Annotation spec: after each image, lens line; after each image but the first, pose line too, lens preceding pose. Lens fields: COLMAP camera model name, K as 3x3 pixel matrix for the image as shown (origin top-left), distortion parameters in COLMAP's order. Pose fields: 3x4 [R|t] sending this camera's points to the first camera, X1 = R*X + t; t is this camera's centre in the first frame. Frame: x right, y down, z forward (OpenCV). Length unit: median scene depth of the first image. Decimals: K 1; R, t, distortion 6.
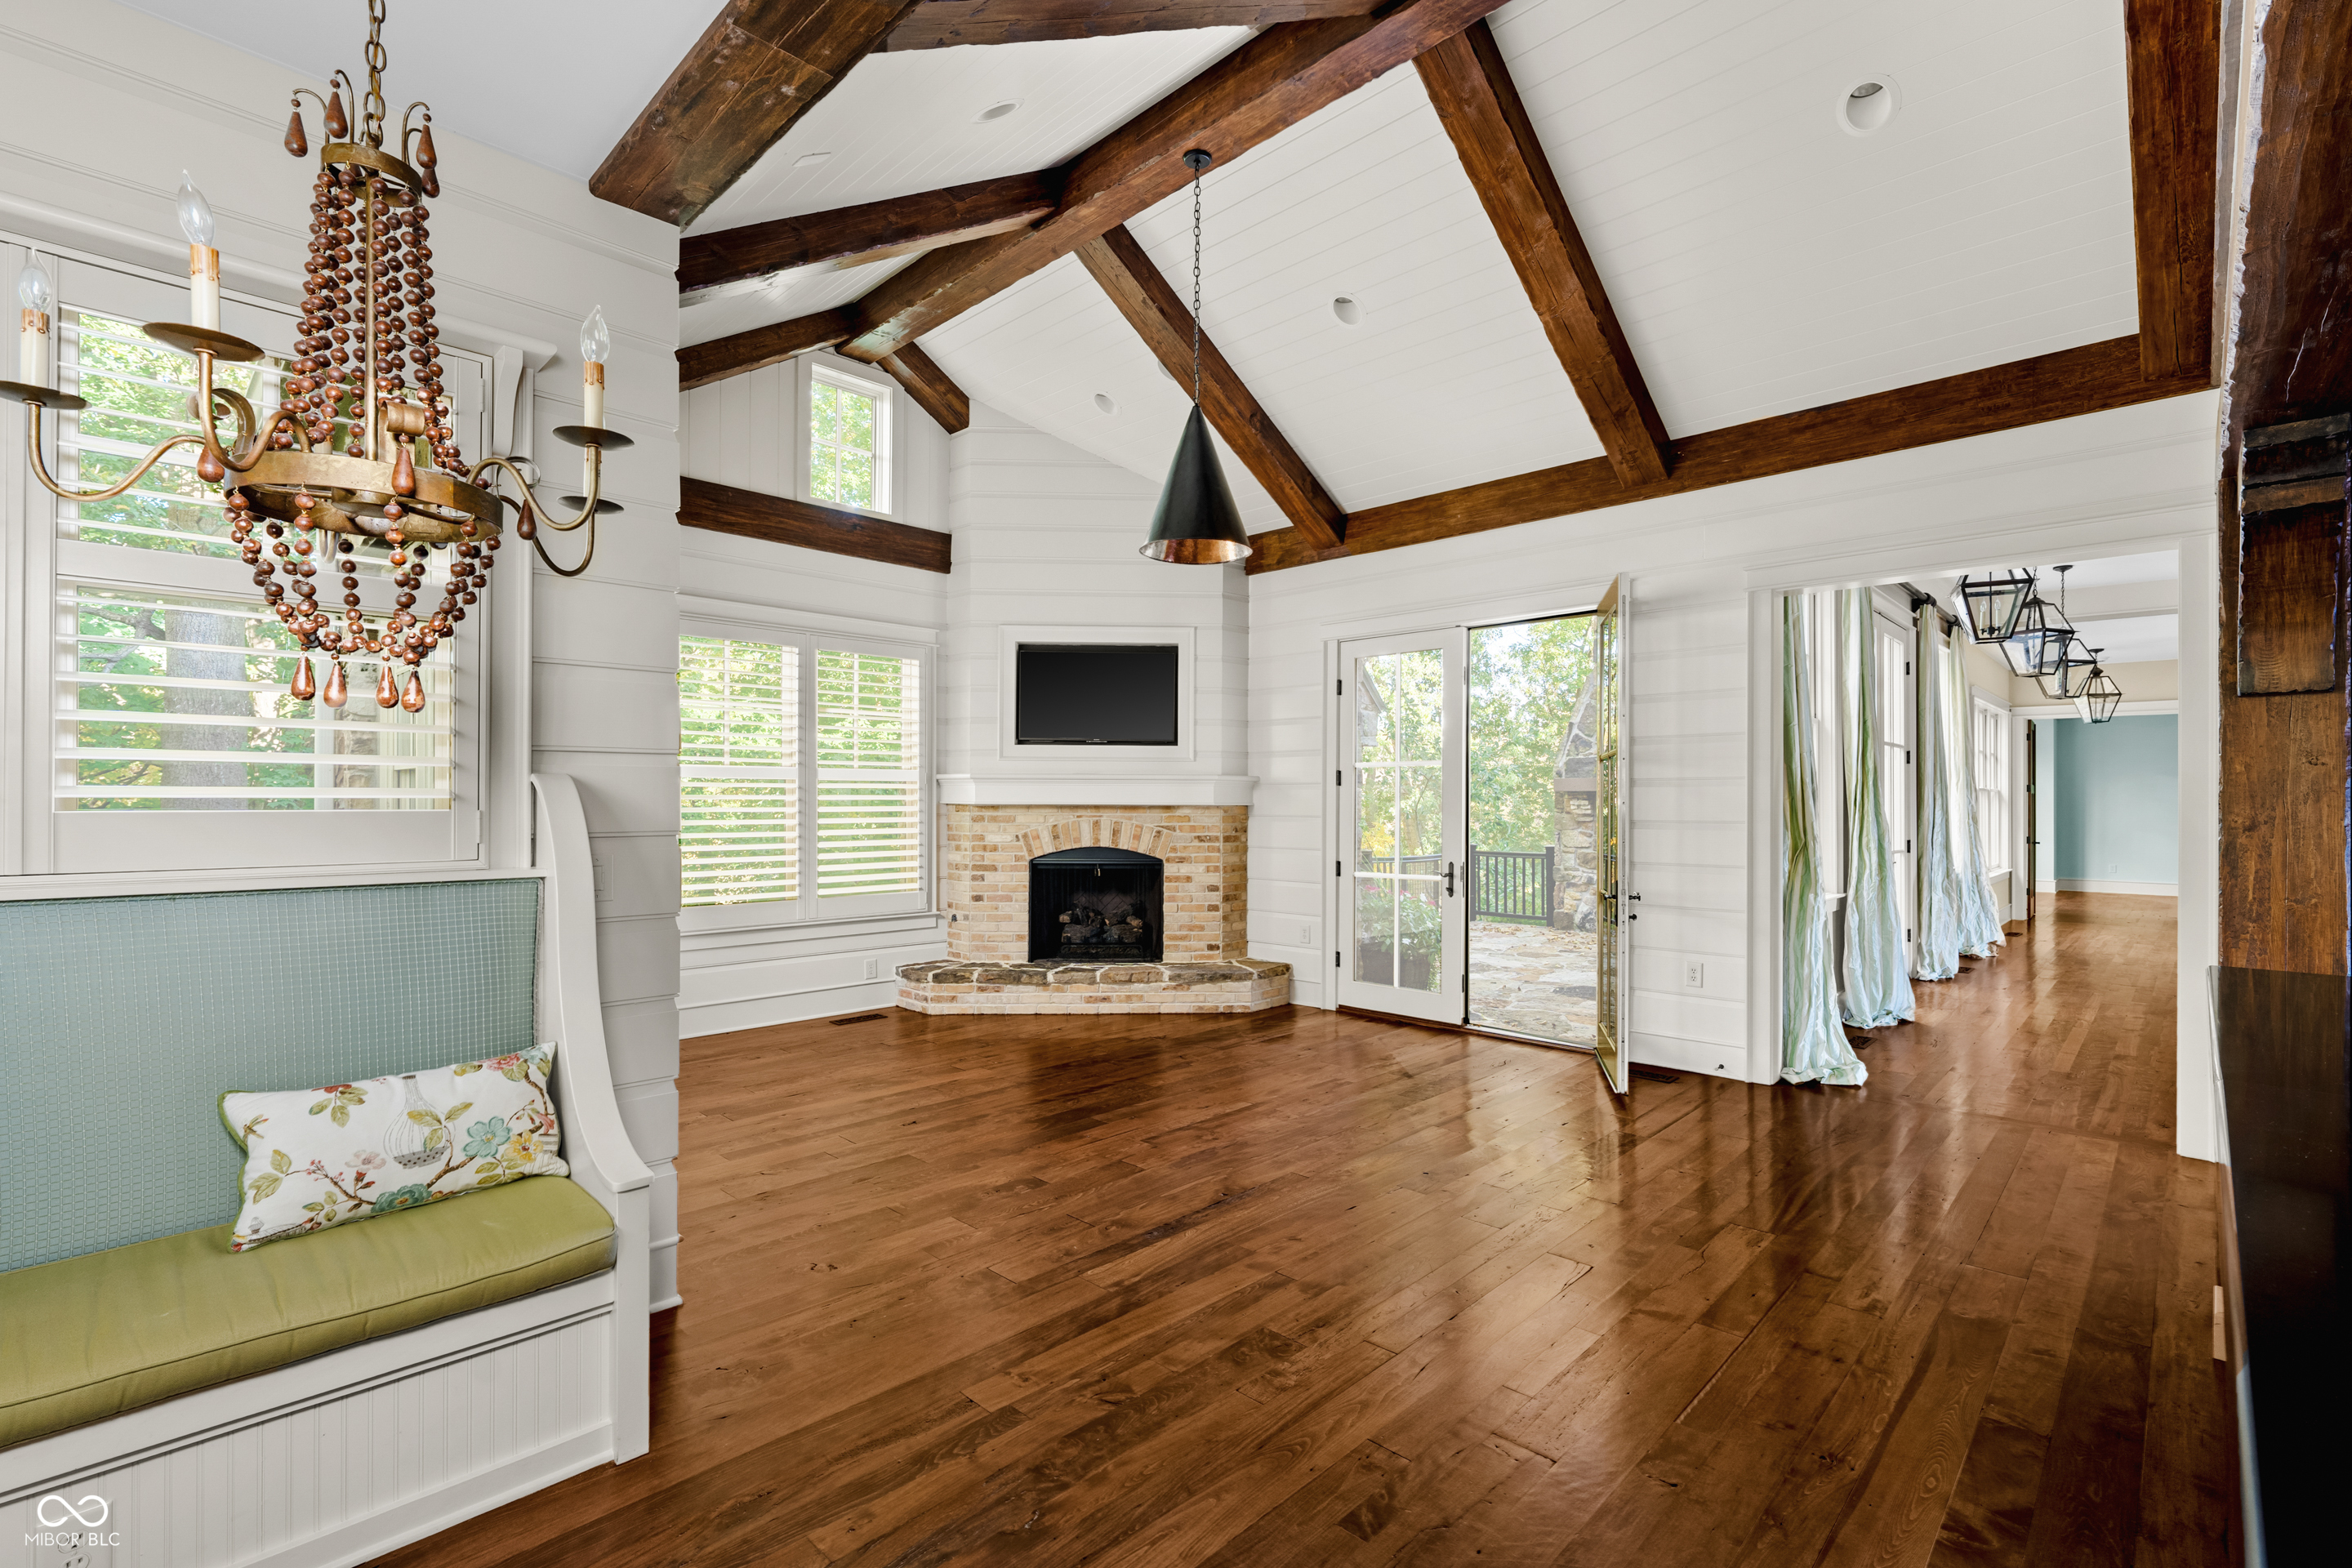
lens RADIAL K [[1031.1, 0, 1176.0], [0, 1031.1, 784.0], [0, 0, 1]] dist [-0.001065, -0.000149]
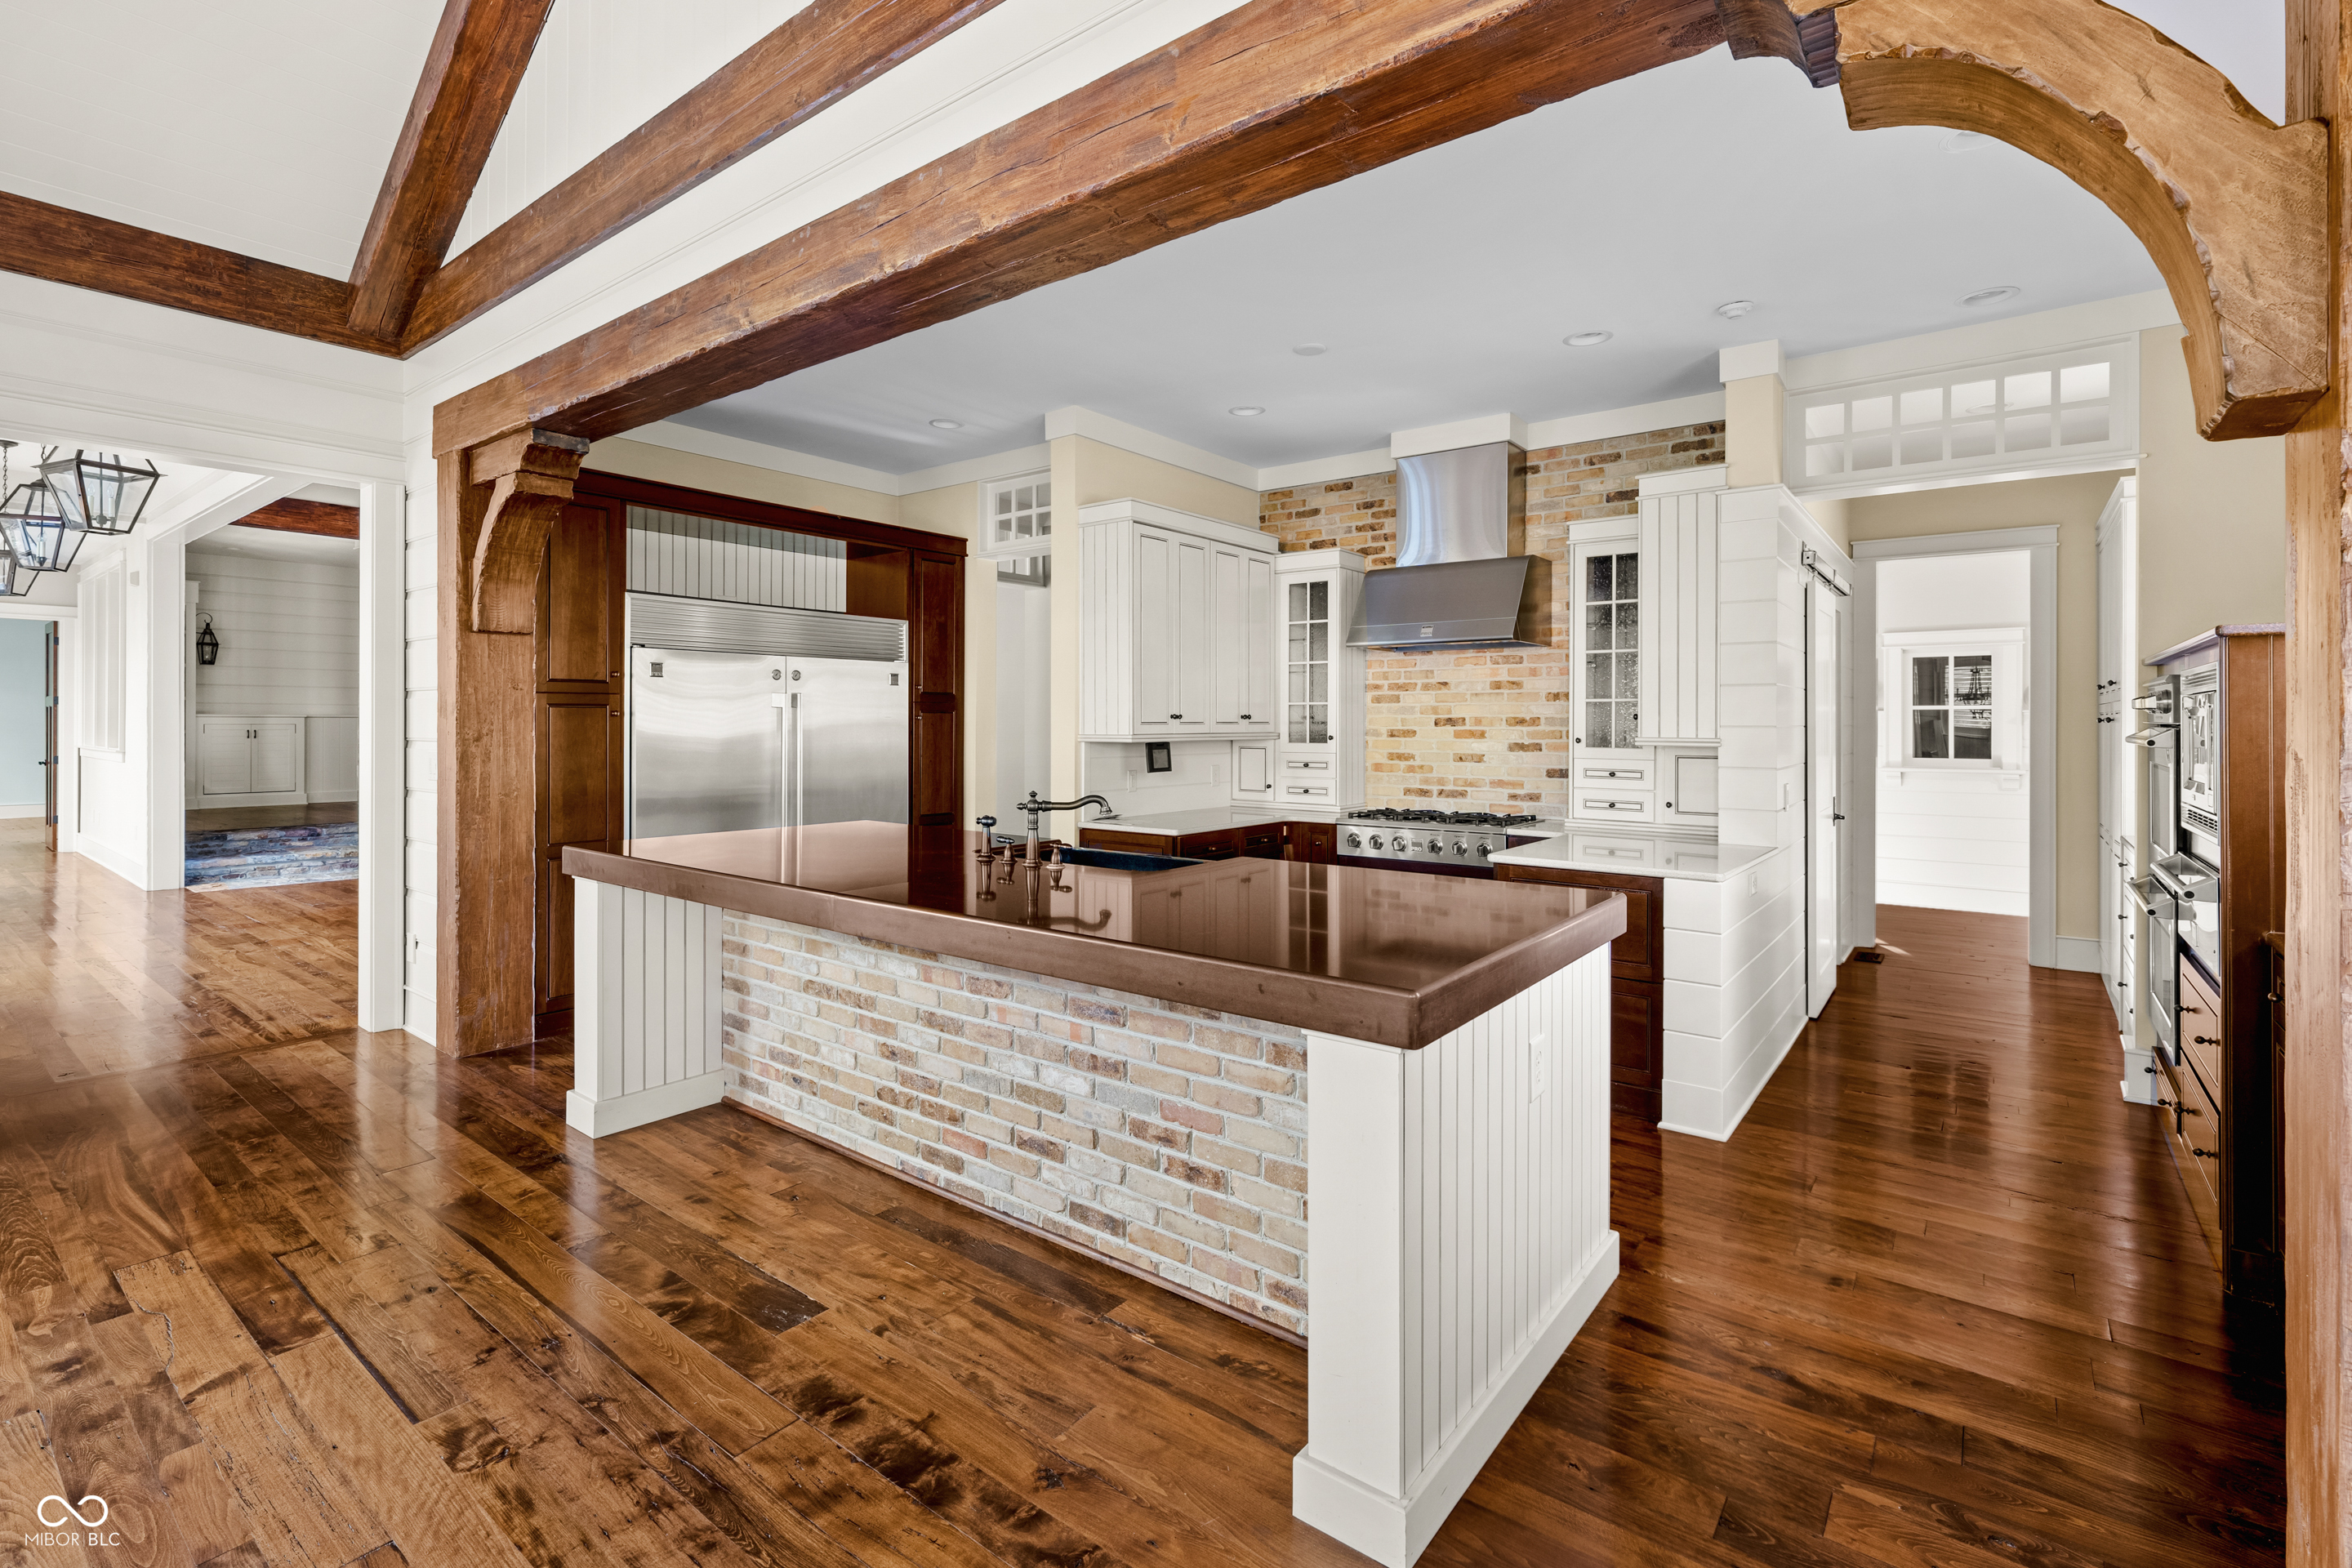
lens RADIAL K [[1060.5, 0, 1180.2], [0, 1060.5, 719.3], [0, 0, 1]] dist [-0.001919, -0.000692]
pose [[-0.112310, -0.002622, 0.993670, -0.317615], [-0.018068, 0.999837, 0.000596, 0.003054], [-0.993509, -0.017887, -0.112339, 0.304170]]
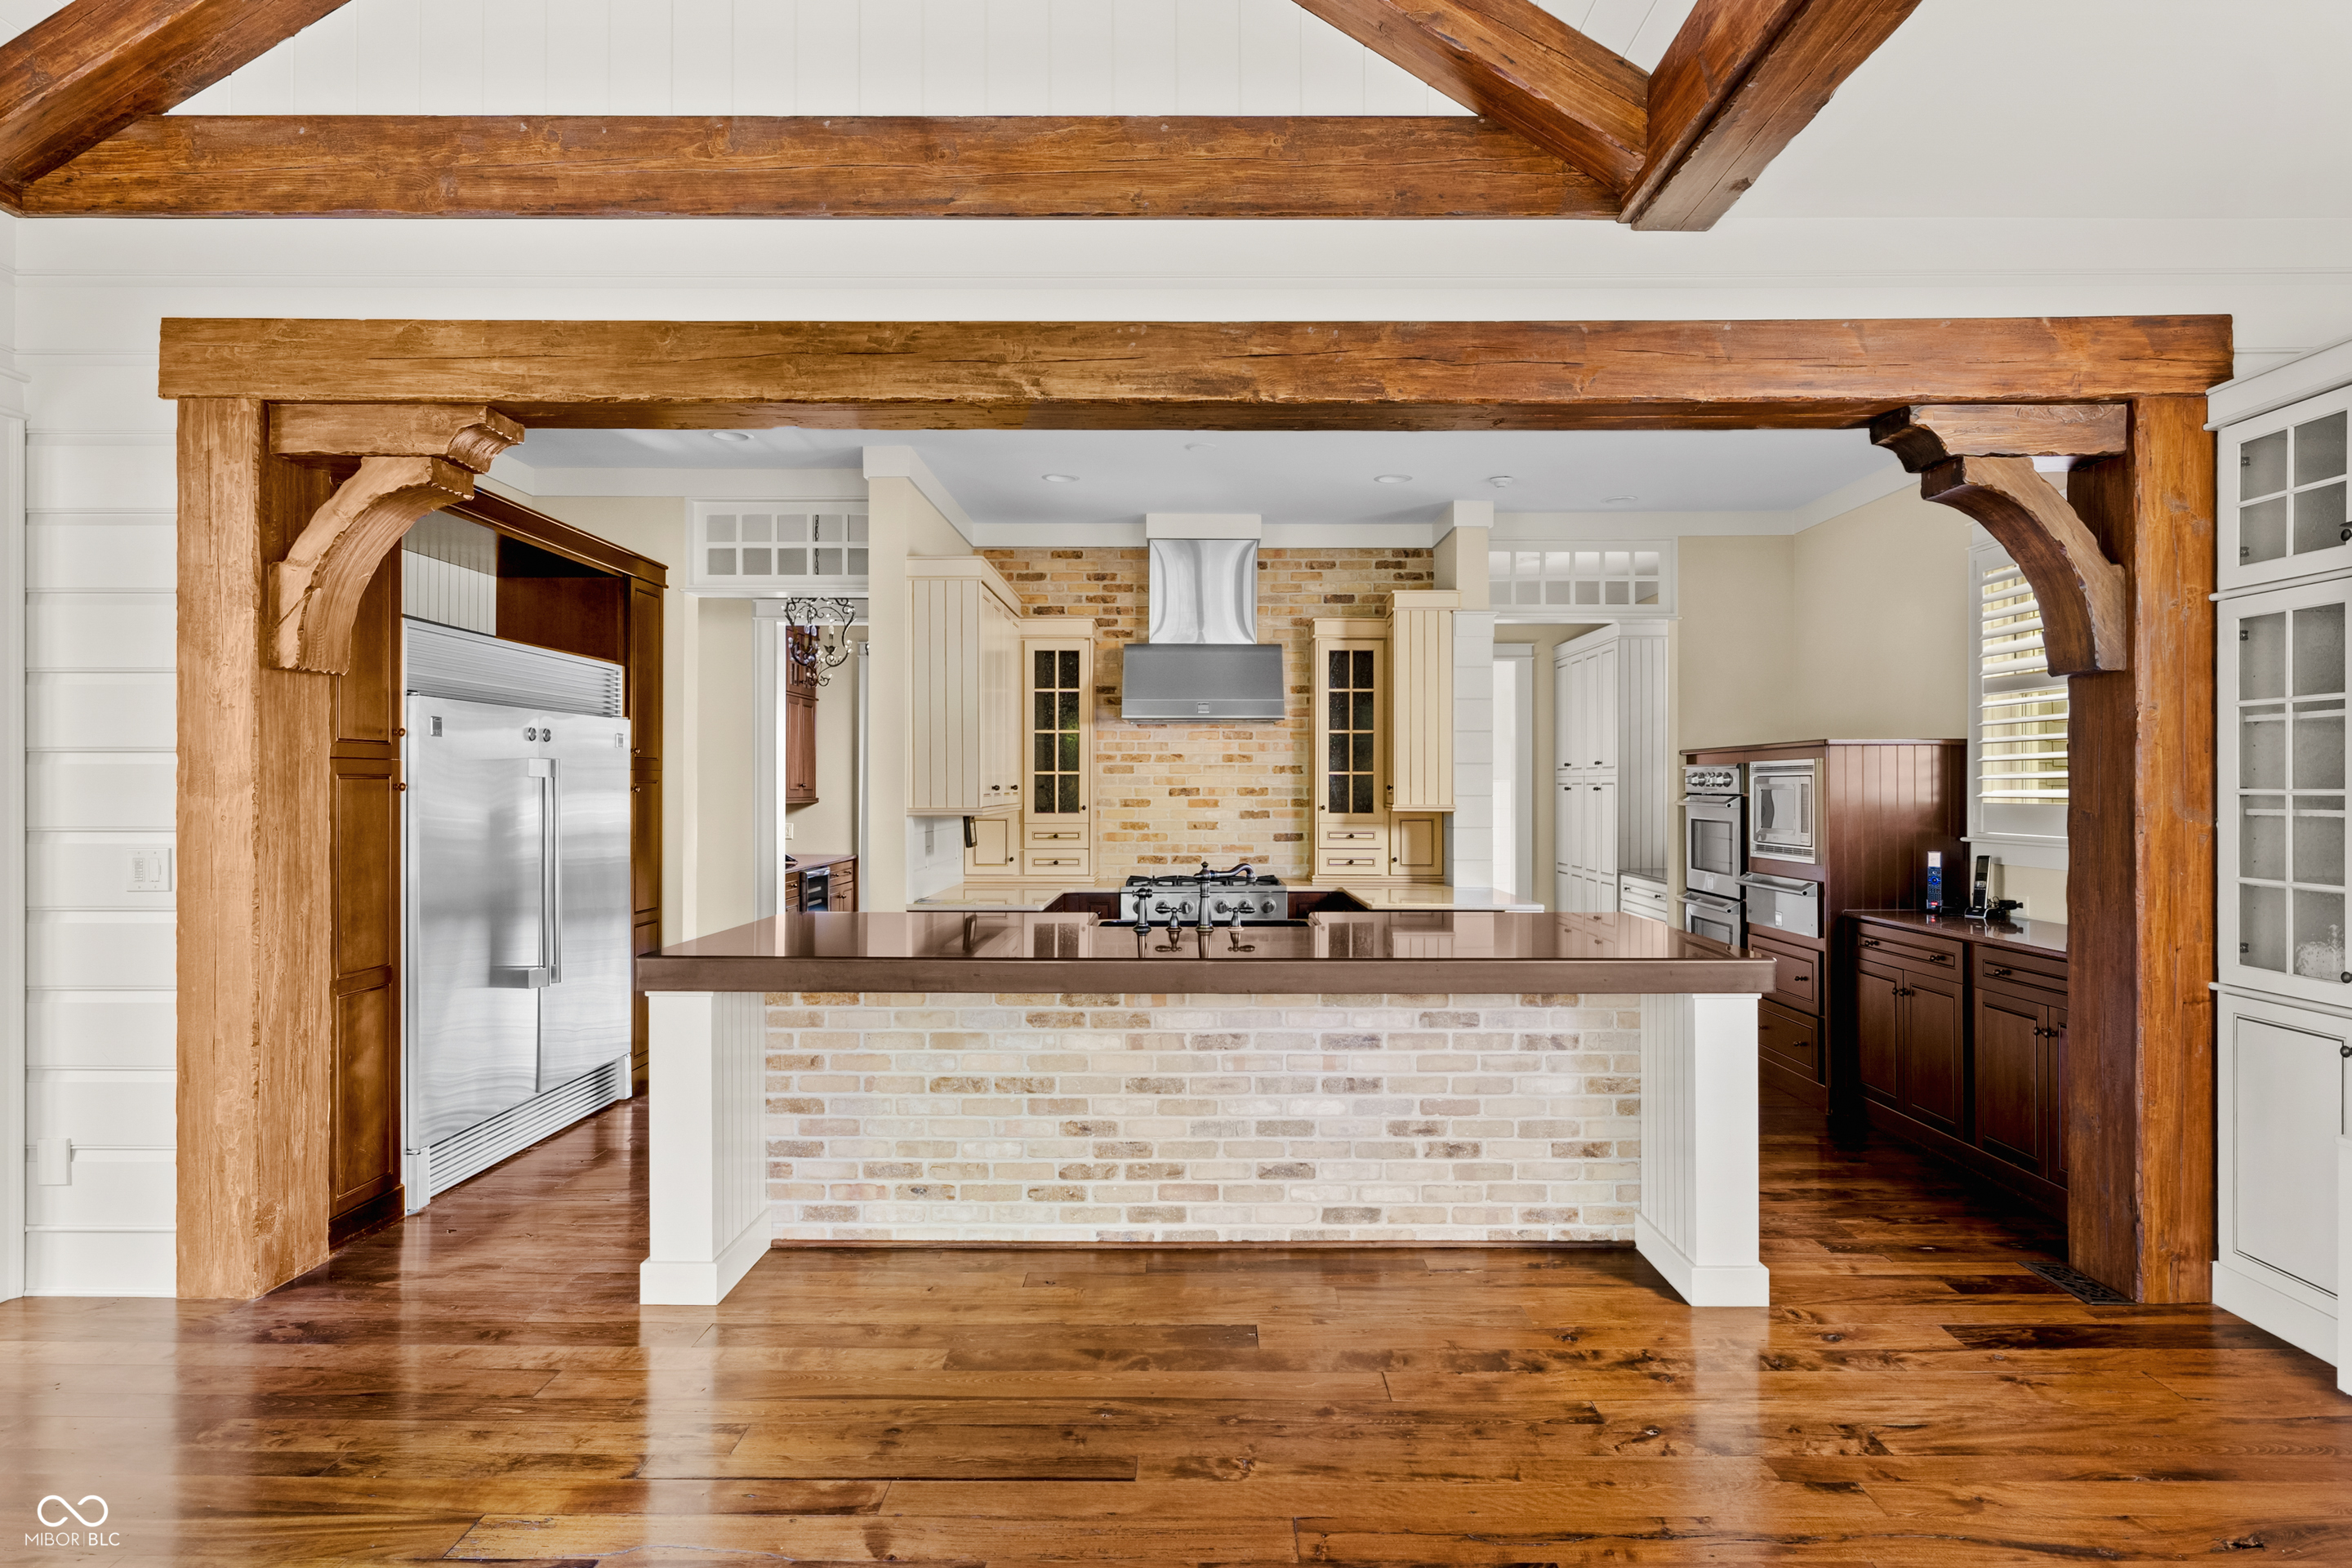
lens RADIAL K [[1286.6, 0, 1176.0], [0, 1286.6, 784.0], [0, 0, 1]] dist [-0.001577, -0.000416]
pose [[-0.703891, -0.004556, 0.710294, -0.228136], [-0.015253, 0.999846, -0.008702, 0.006033], [-0.710145, -0.016959, -0.703852, 1.181539]]
